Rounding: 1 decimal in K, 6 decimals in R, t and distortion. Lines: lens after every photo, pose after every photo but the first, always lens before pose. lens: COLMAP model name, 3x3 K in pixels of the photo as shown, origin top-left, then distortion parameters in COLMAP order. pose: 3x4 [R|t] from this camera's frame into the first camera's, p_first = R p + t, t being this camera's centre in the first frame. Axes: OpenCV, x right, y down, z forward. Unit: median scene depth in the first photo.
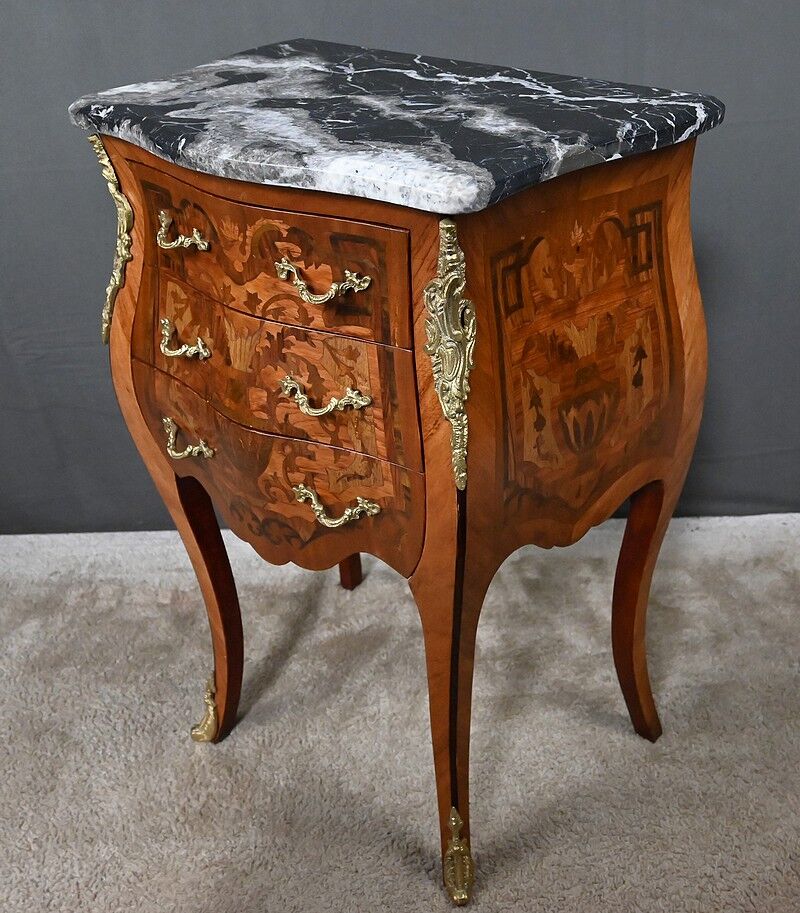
lens RADIAL K [[1042.9, 0, 493.6], [0, 1042.9, 398.5], [0, 0, 1]] dist [0.014126, -0.004474]
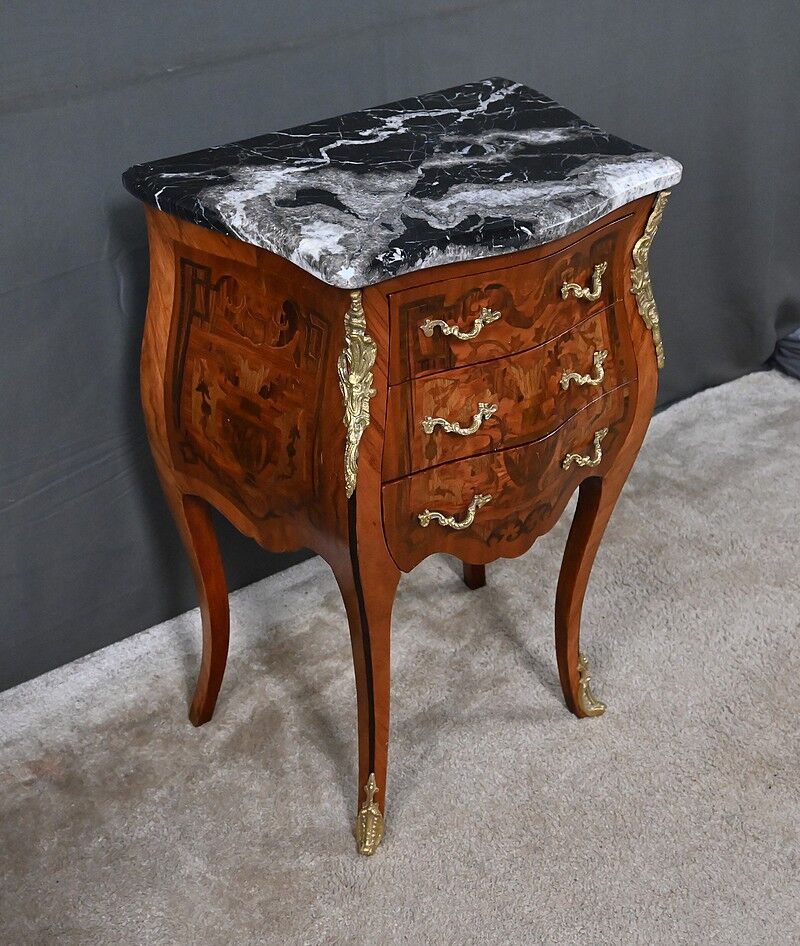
lens RADIAL K [[1352.7, 0, 383.7], [0, 1352.7, 504.9], [0, 0, 1]] dist [0.003282, 0.003695]
pose [[0.293144, -0.535820, 0.791810, -1.621532], [0.456191, 0.806226, 0.376683, -0.602432], [-0.840212, 0.250794, 0.480777, 0.428982]]
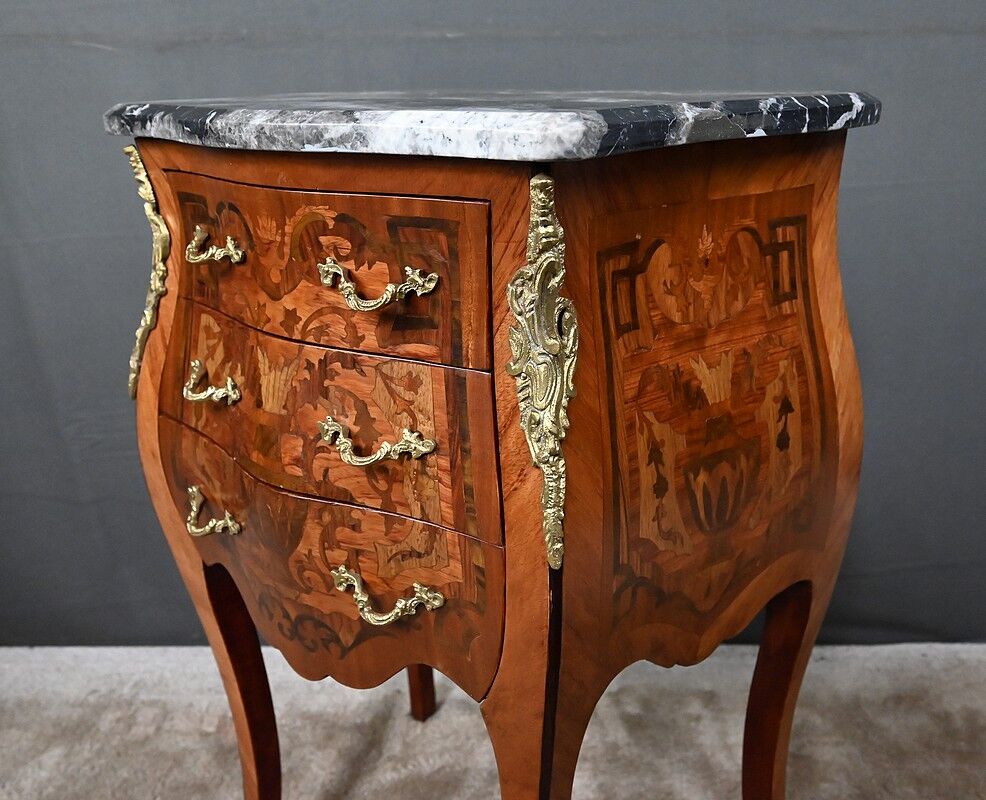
lens RADIAL K [[930.4, 0, 526.8], [0, 930.4, 343.0], [0, 0, 1]] dist [0.003077, 0.000995]
pose [[0.998332, 0.005116, -0.057507, -0.013782], [-0.017122, 0.977493, -0.210274, 0.065760], [0.055137, 0.210908, 0.975950, 0.326451]]
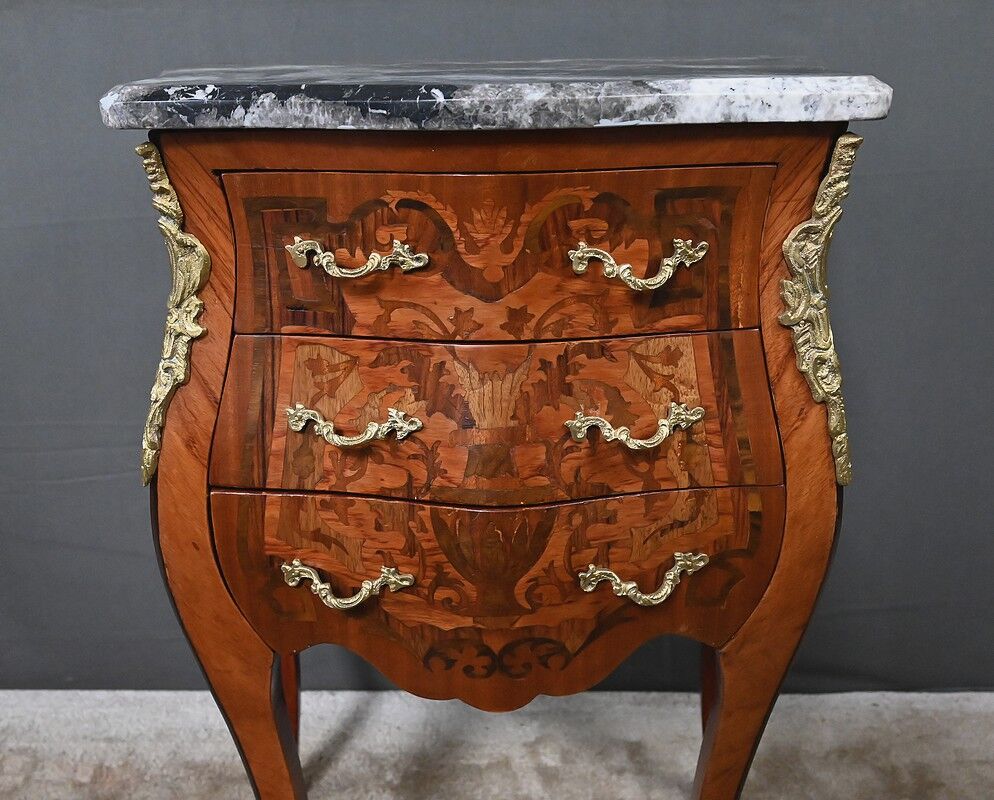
lens RADIAL K [[1062.0, 0, 486.5], [0, 1062.0, 445.5], [0, 0, 1]] dist [0.003432, -0.010826]
pose [[0.819895, -0.217984, 0.529391, -0.636942], [0.283242, 0.958030, -0.044189, 0.014652], [-0.497540, 0.186176, 0.847227, 0.403829]]
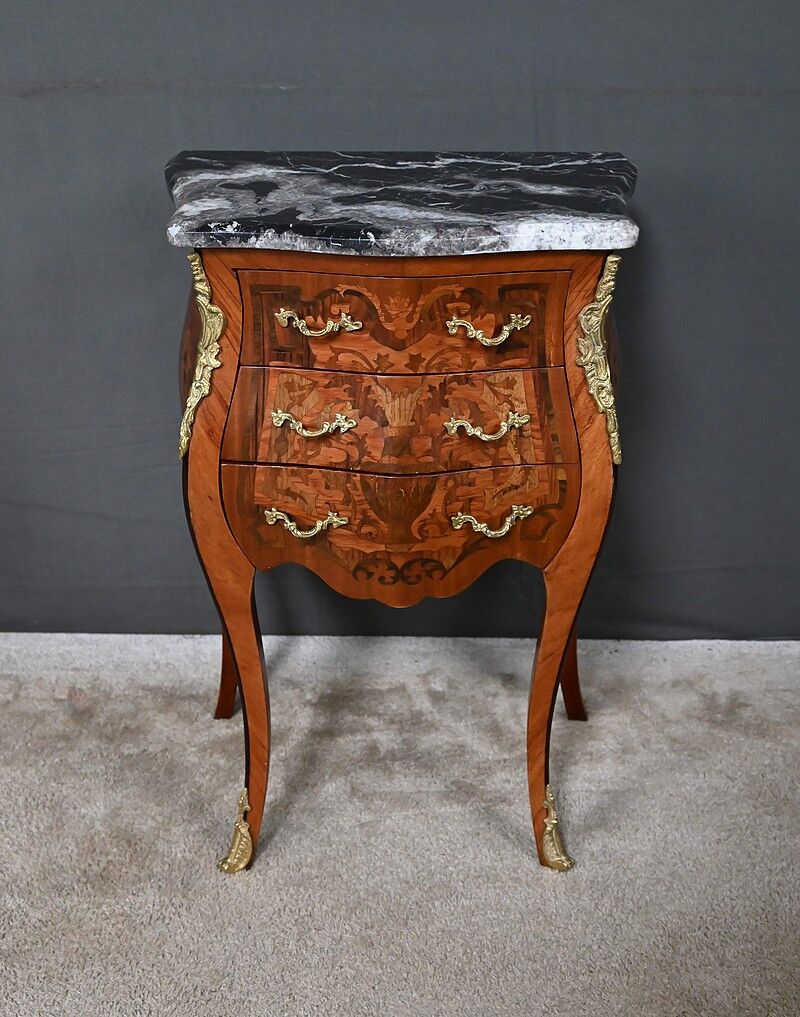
lens RADIAL K [[1395.7, 0, 400.0], [0, 1395.7, 508.5], [0, 0, 1]] dist [-0.002367, -0.006071]
pose [[0.813734, -0.243883, 0.527597, -1.094064], [0.272291, 0.961899, 0.024675, 0.022313], [-0.513512, 0.123581, 0.849136, -0.303209]]
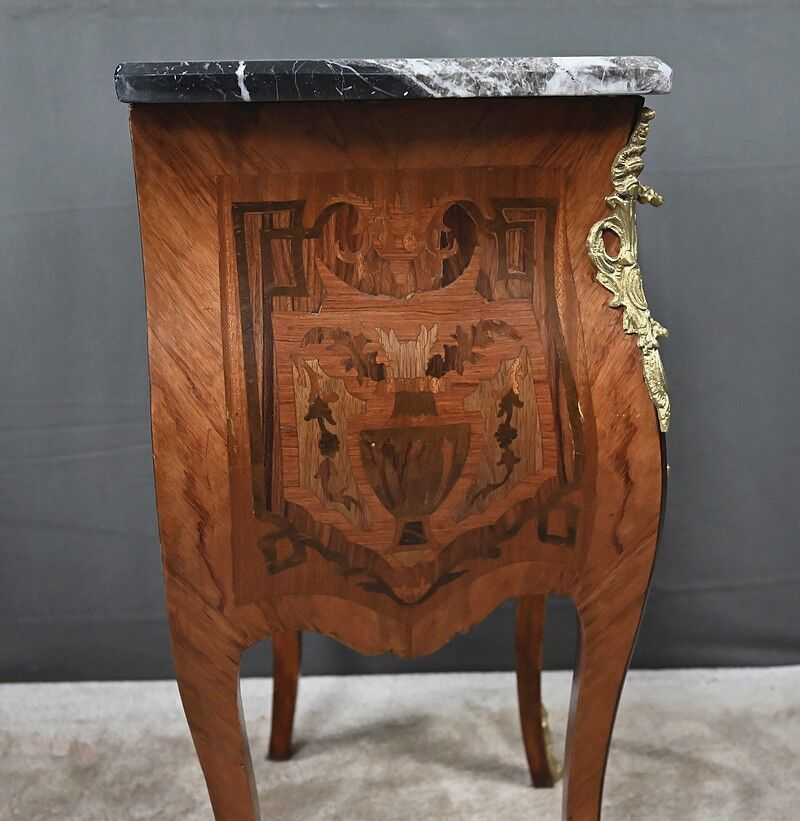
lens RADIAL K [[1172.7, 0, 400.0], [0, 1172.7, 410.5], [0, 0, 1]] dist [0.030353, 0.011312]
pose [[-0.593984, -0.210586, 0.776426, -0.995118], [0.405097, 0.755543, 0.514831, -0.612646], [-0.695039, 0.620329, -0.363473, 1.655804]]
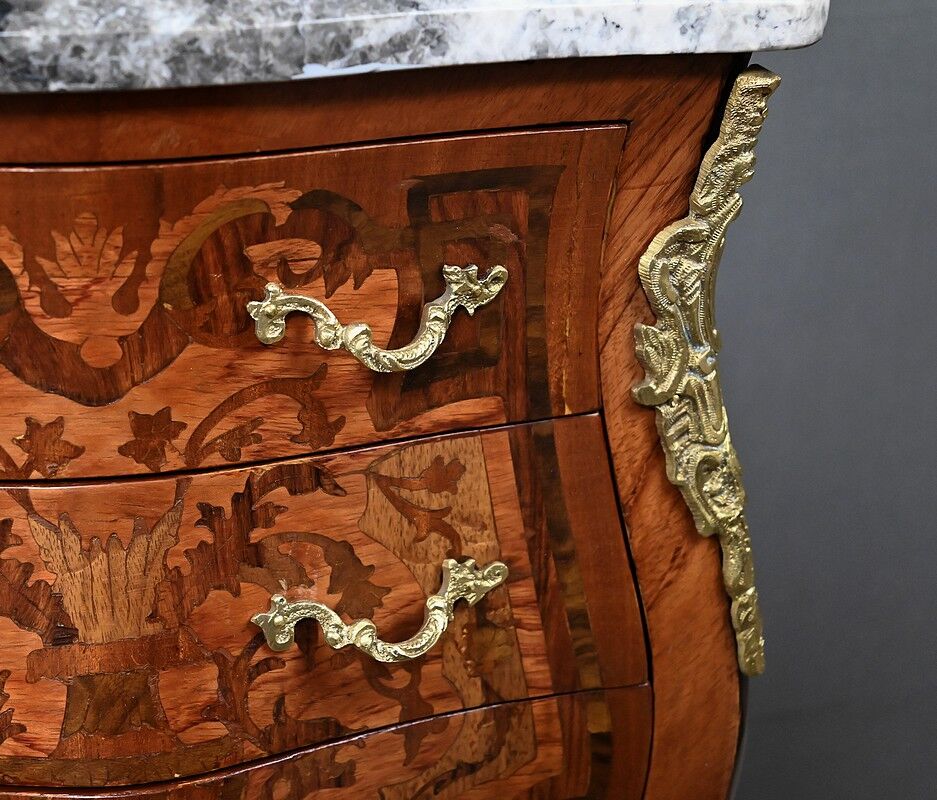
lens RADIAL K [[1717.1, 0, 399.5], [0, 1717.1, 398.9], [0, 0, 1]] dist [-0.016163, 0.021185]
pose [[0.687381, -0.278180, 0.670912, -0.556998], [0.328539, 0.942925, 0.054361, -0.107112], [-0.647742, 0.183054, 0.739542, 0.489943]]
